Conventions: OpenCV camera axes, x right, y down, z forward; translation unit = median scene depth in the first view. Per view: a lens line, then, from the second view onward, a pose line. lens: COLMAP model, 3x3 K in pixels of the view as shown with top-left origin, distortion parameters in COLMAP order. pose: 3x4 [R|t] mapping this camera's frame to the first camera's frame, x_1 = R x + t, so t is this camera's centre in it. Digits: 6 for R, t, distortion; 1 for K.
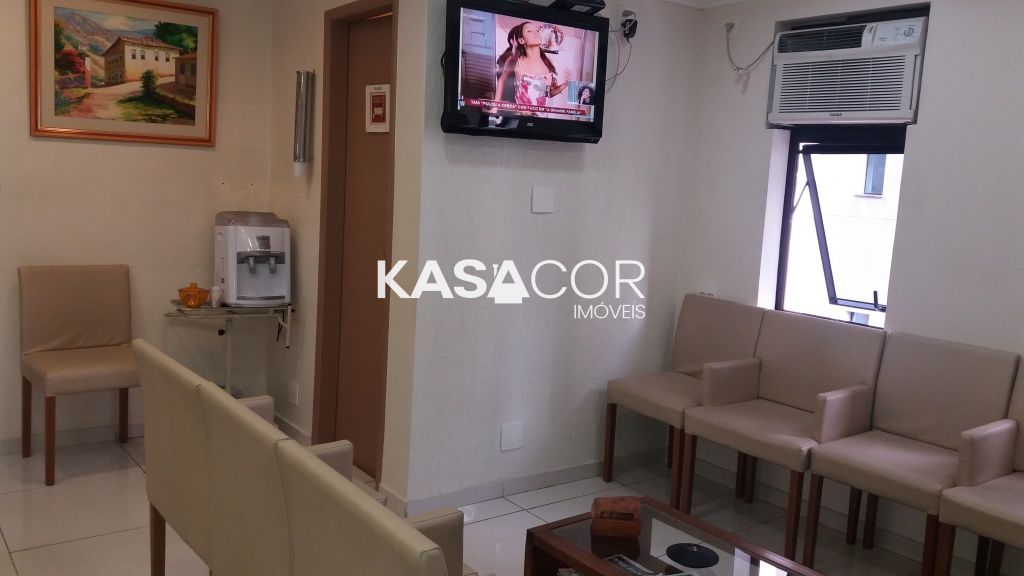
lens RADIAL K [[865.5, 0, 508.1], [0, 865.5, 281.9], [0, 0, 1]] dist [0.073641, -0.152864]
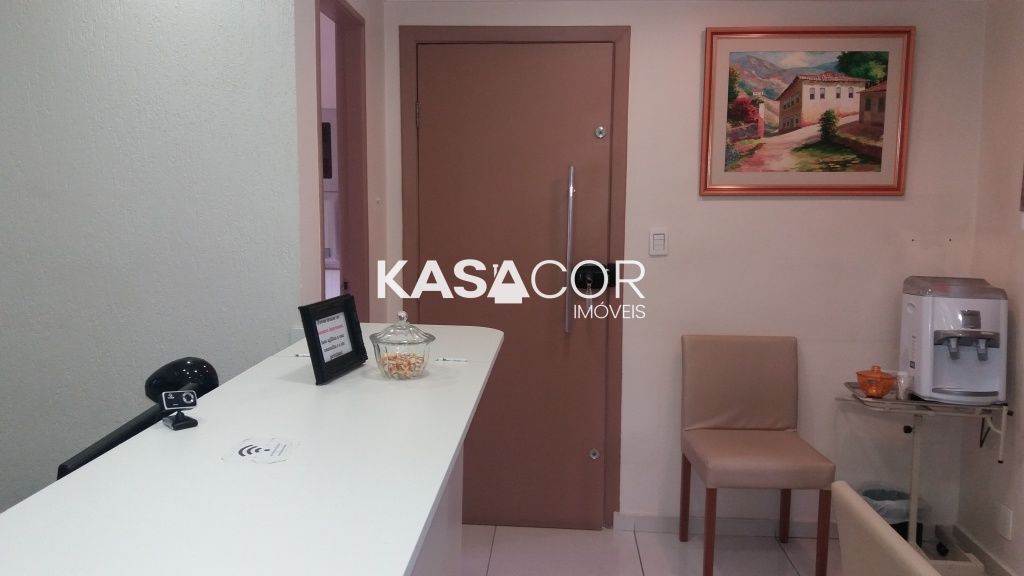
lens RADIAL K [[865.5, 0, 514.2], [0, 865.5, 284.6], [0, 0, 1]] dist [0.073641, -0.152864]
pose [[0.772633, 0.022704, -0.634447, -0.106168], [-0.039838, 0.999125, -0.012761, -0.050289], [0.633602, 0.035134, 0.772861, 0.155781]]
